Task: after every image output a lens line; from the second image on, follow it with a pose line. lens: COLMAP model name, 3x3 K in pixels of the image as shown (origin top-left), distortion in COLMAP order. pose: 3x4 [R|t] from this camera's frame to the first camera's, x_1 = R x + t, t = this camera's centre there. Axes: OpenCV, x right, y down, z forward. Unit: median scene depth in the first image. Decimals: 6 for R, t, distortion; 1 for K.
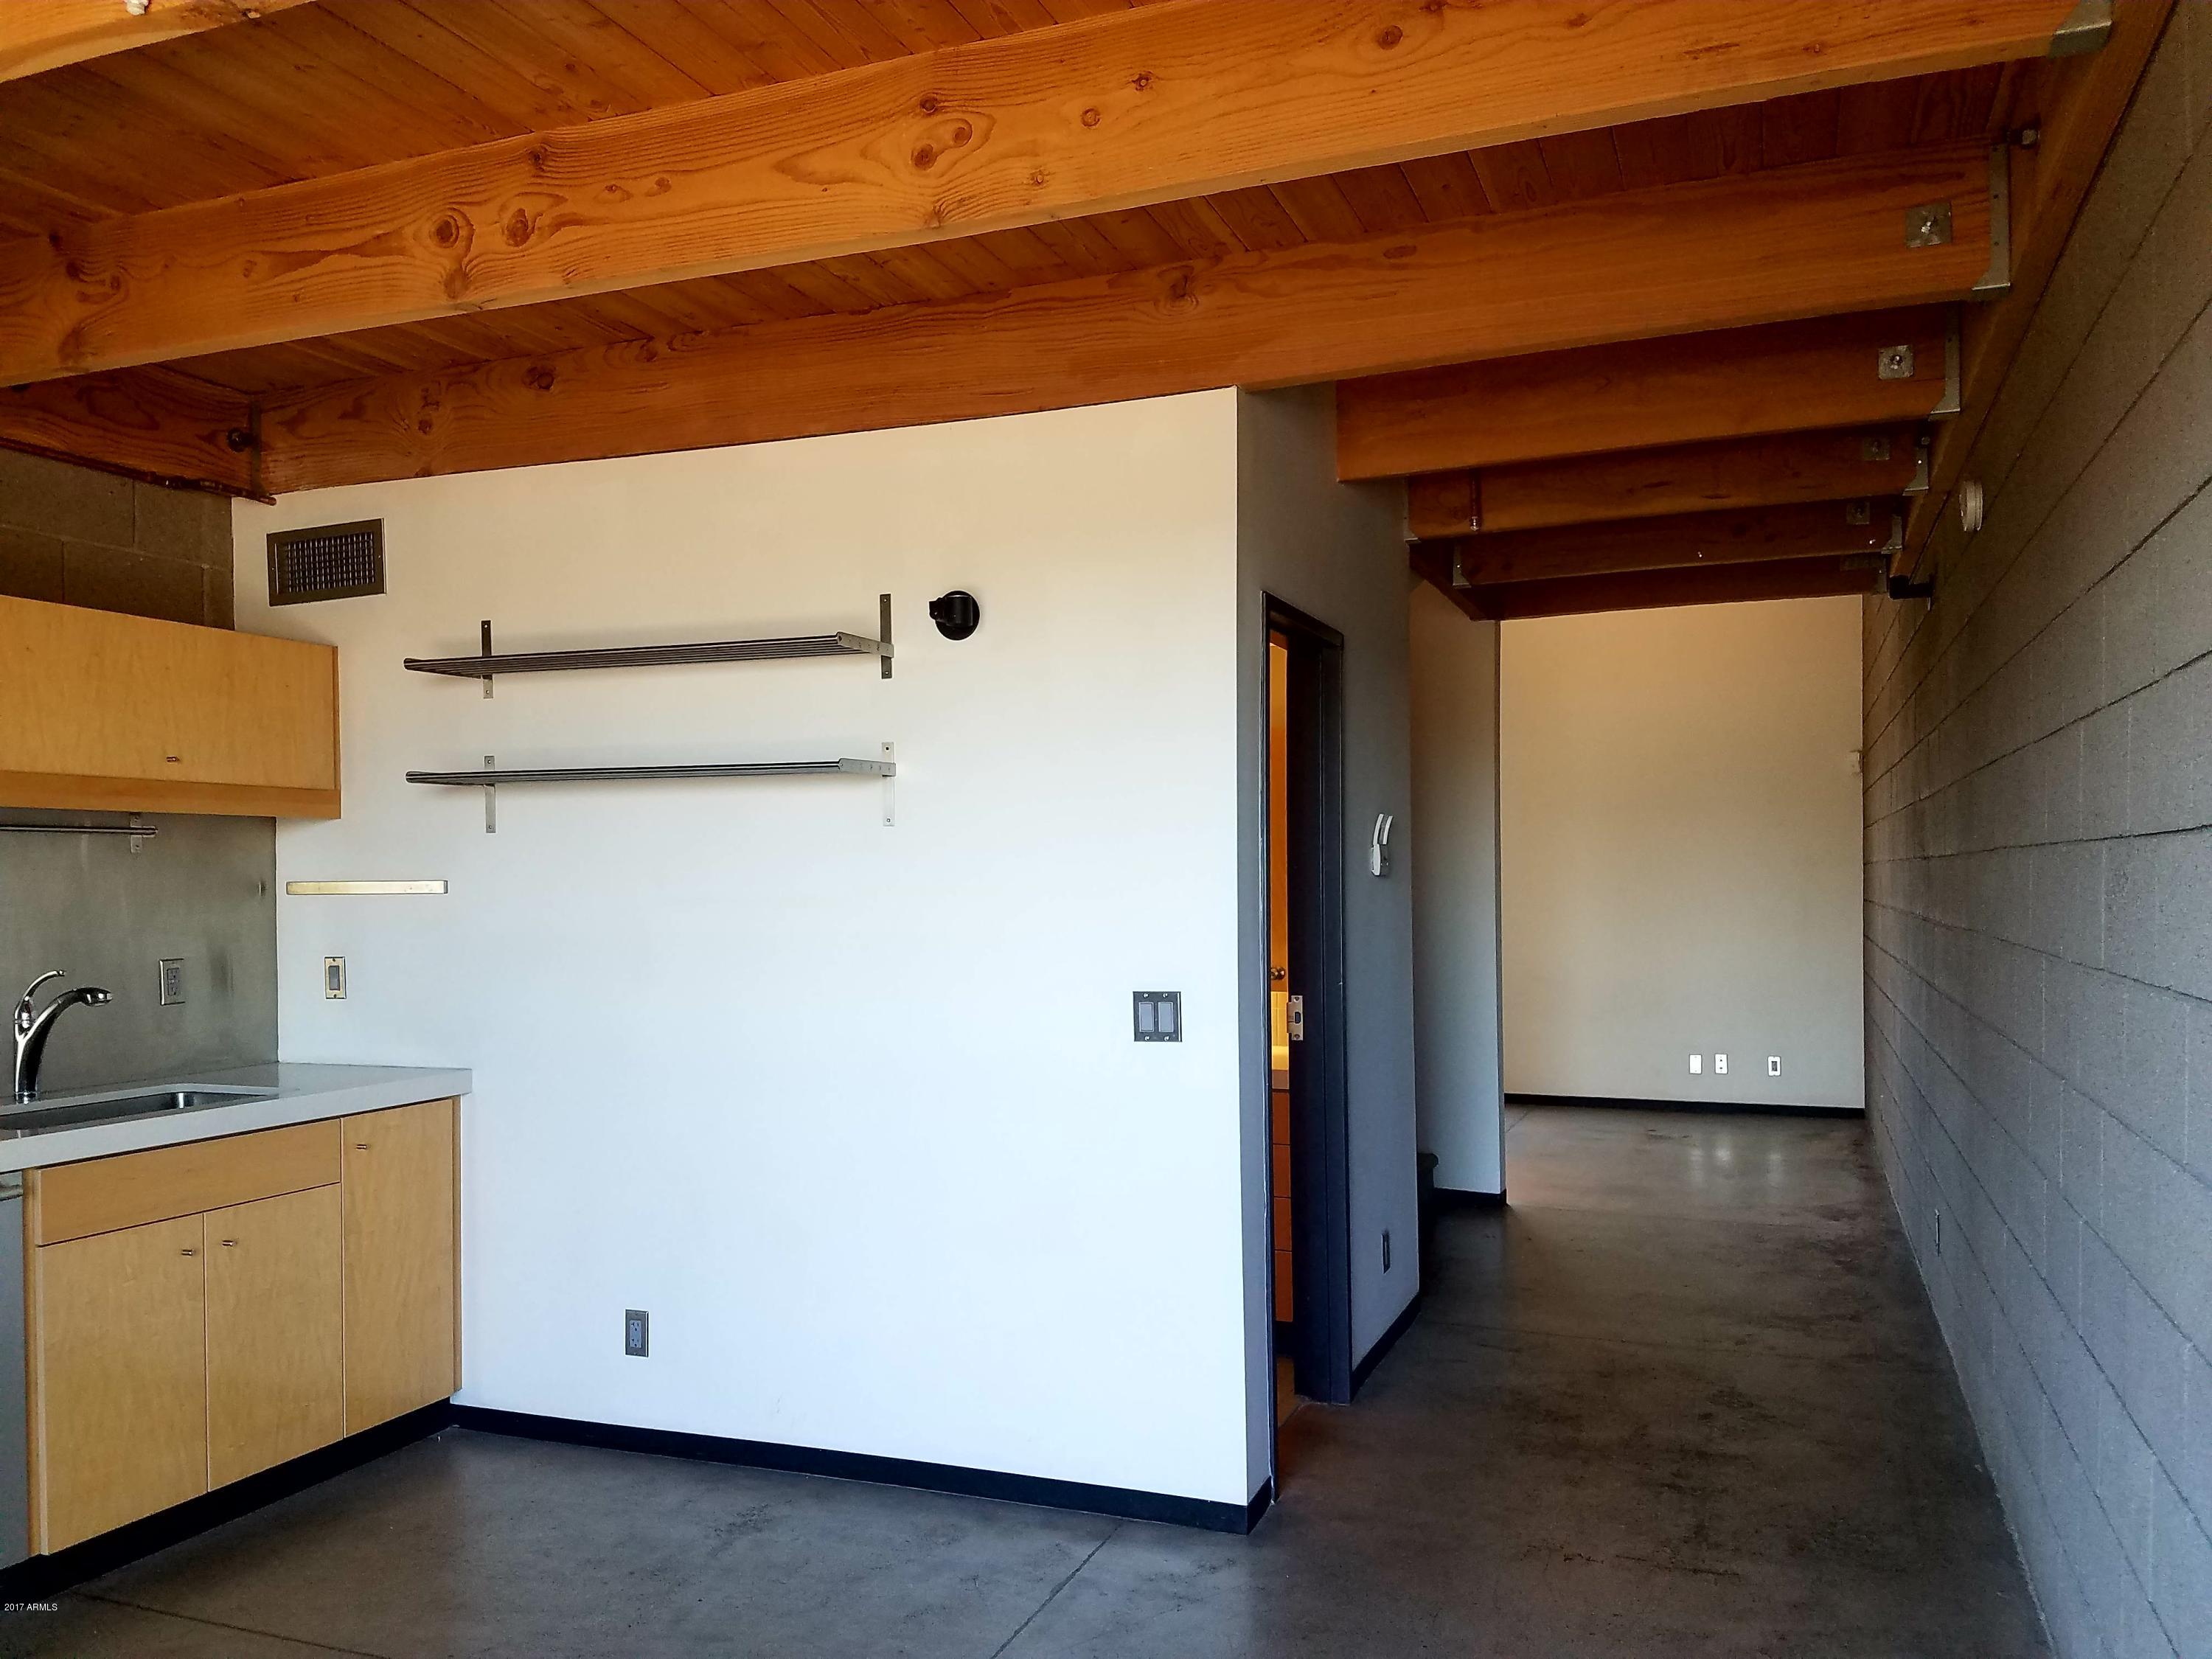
lens RADIAL K [[1740.5, 0, 1089.0], [0, 1740.5, 874.8], [0, 0, 1]] dist [0.163298, -0.210241]
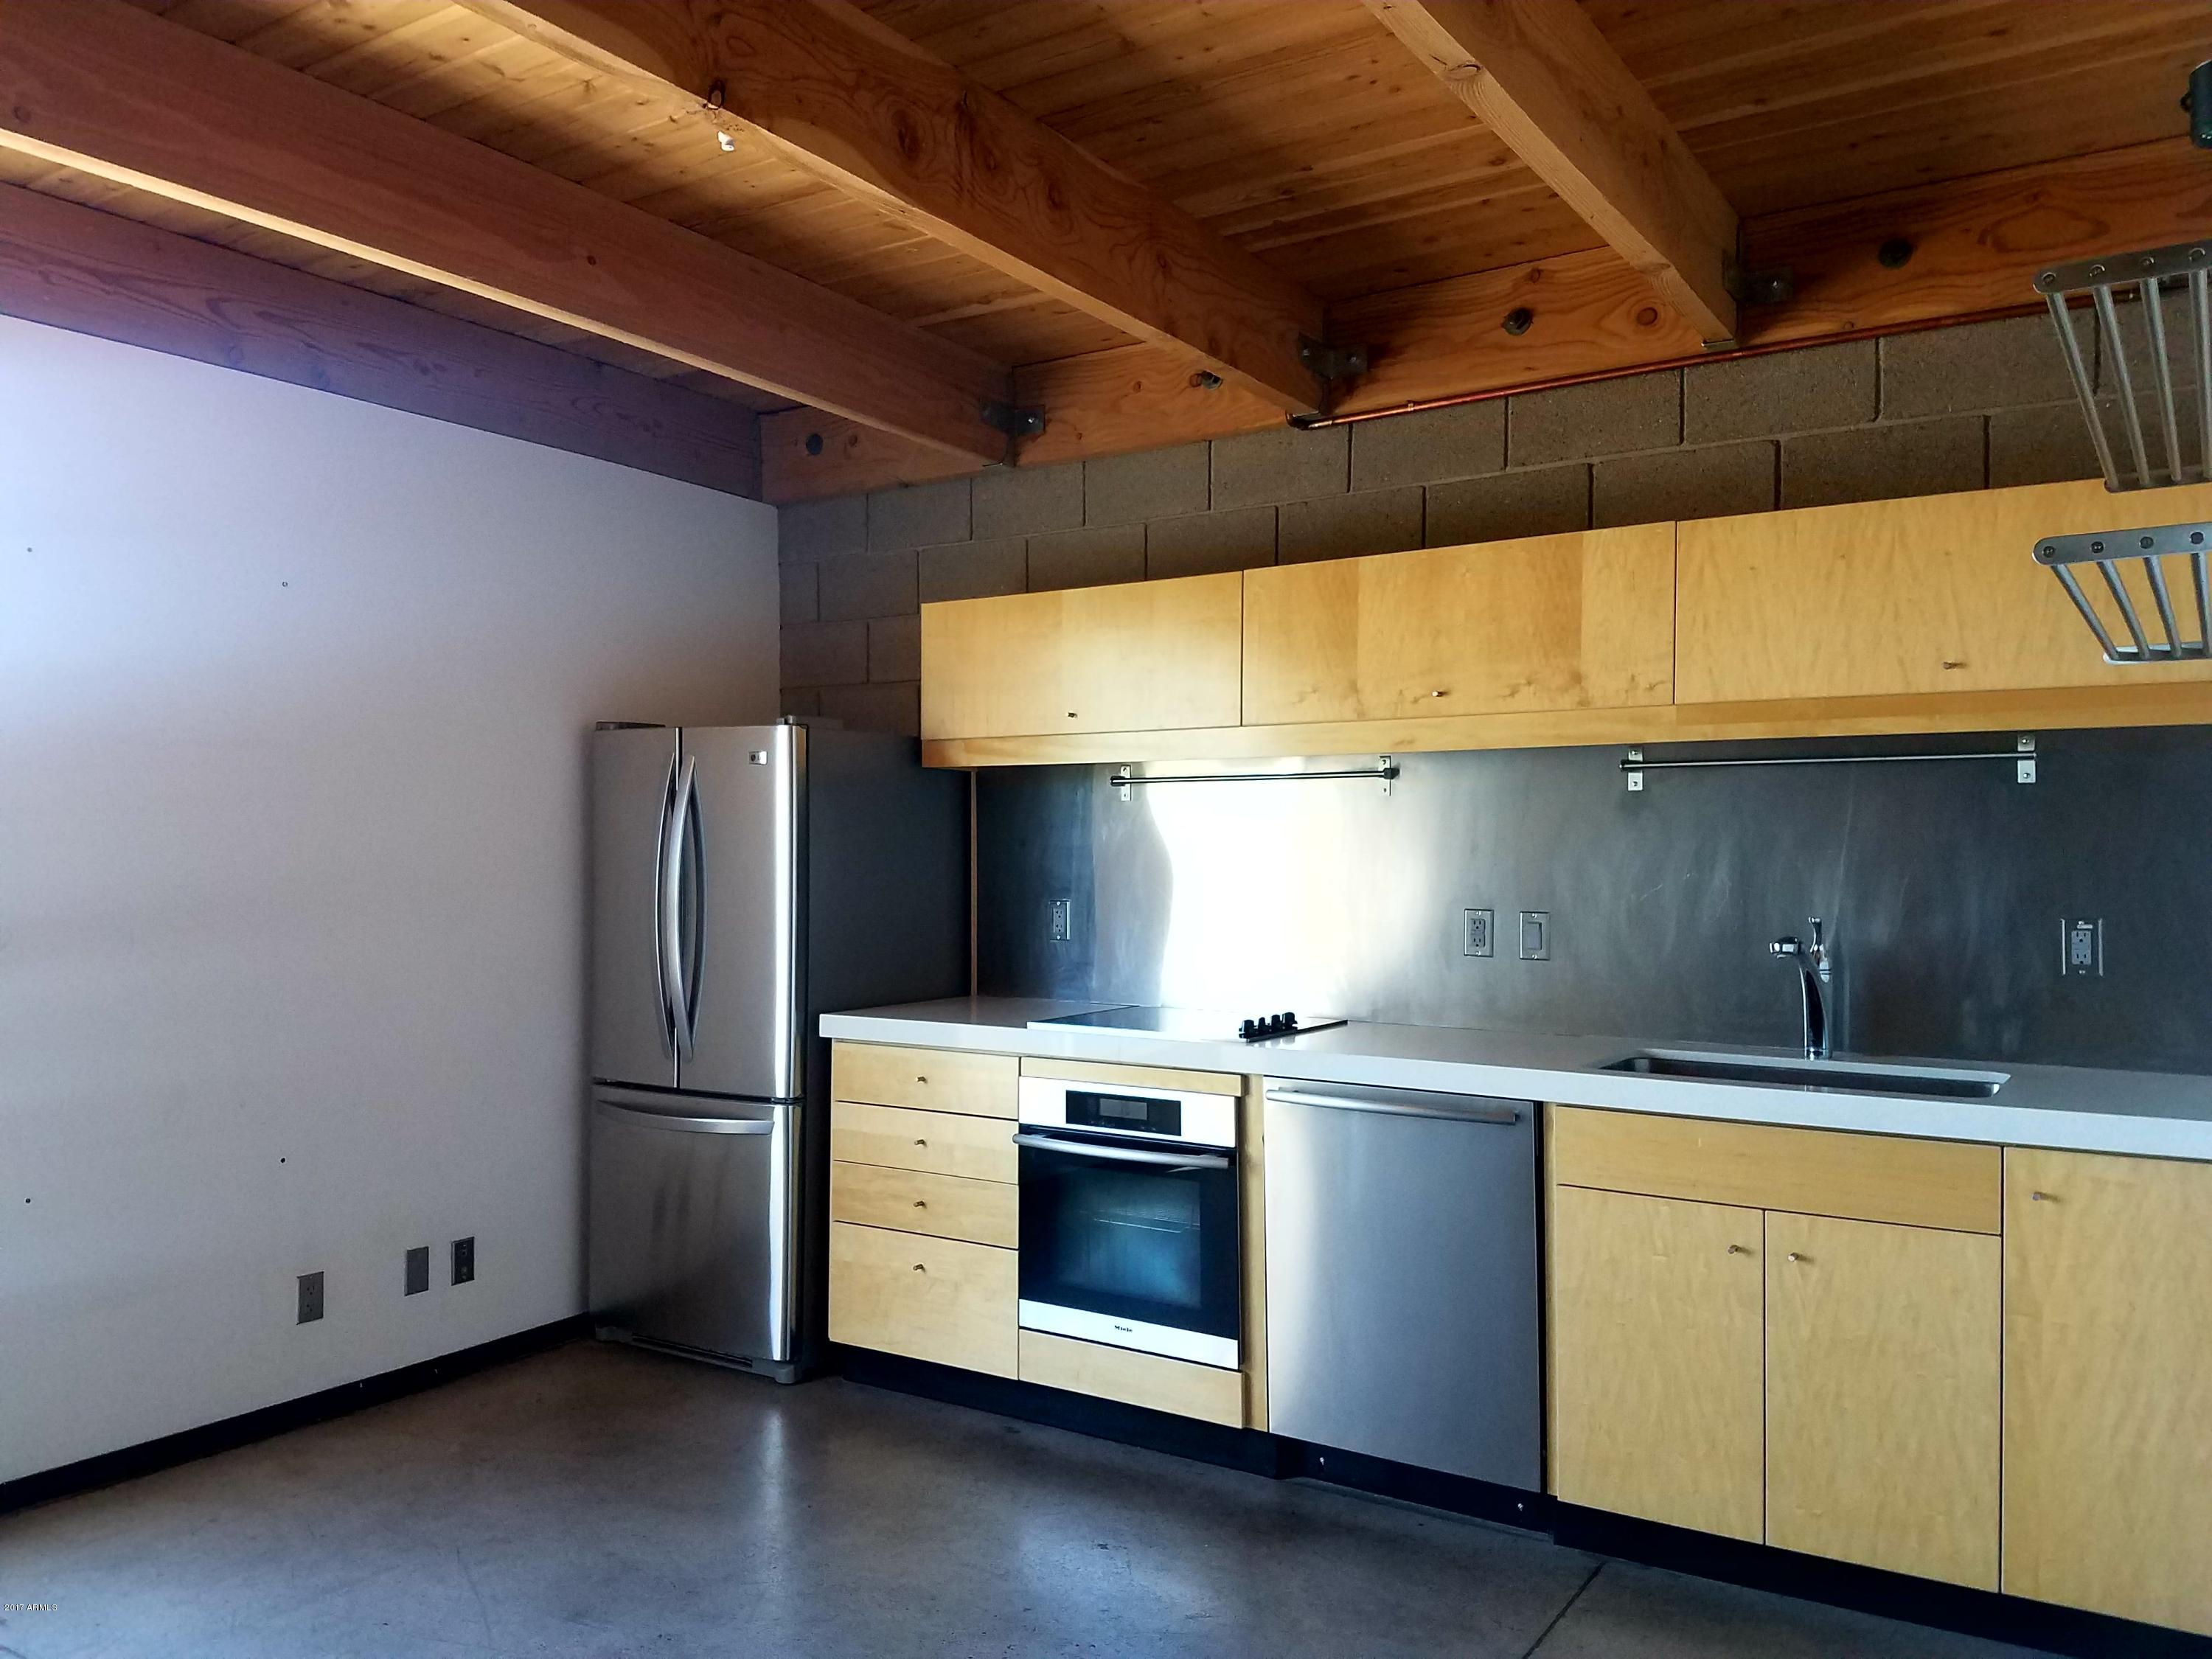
lens RADIAL K [[1740.5, 0, 1101.7], [0, 1740.5, 855.5], [0, 0, 1]] dist [0.163298, -0.210241]
pose [[-0.203238, 0.011092, -0.979067, 0.370314], [-0.002587, 0.999926, 0.011866, 0.012802], [0.979126, 0.004945, -0.203194, 0.832348]]
